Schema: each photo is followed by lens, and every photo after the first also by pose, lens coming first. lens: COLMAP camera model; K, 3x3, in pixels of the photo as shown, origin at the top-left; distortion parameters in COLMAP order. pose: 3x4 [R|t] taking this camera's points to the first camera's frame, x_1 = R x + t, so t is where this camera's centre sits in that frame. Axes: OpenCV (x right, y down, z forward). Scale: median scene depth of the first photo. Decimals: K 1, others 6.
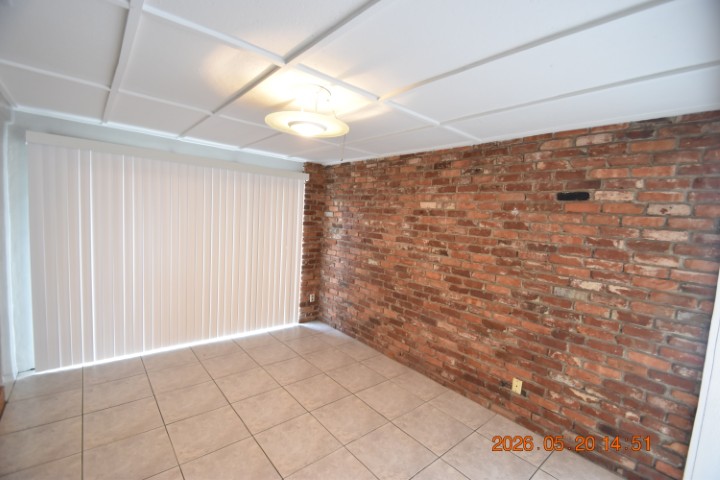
lens RADIAL K [[319.2, 0, 365.1], [0, 319.2, 241.5], [0, 0, 1]] dist [-0.035332, -0.002417]
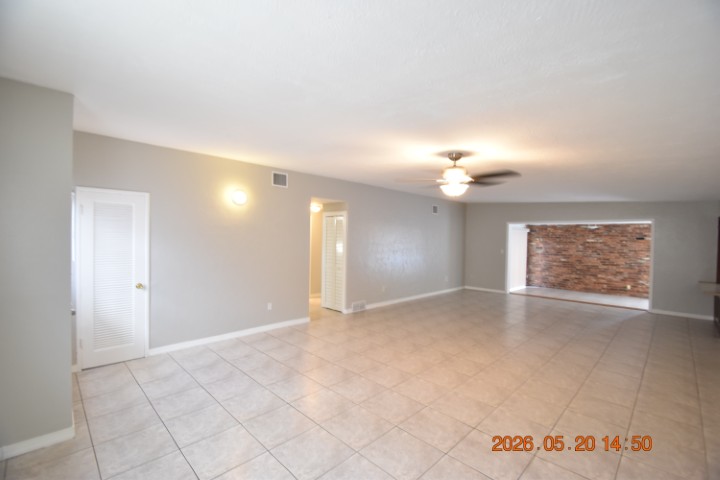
lens RADIAL K [[319.2, 0, 352.7], [0, 319.2, 241.9], [0, 0, 1]] dist [-0.035332, -0.002417]
pose [[0.996352, -0.040015, 0.075382, -2.498501], [0.044613, 0.997181, -0.060338, -0.013230], [-0.072755, 0.063481, 0.995328, -2.036984]]
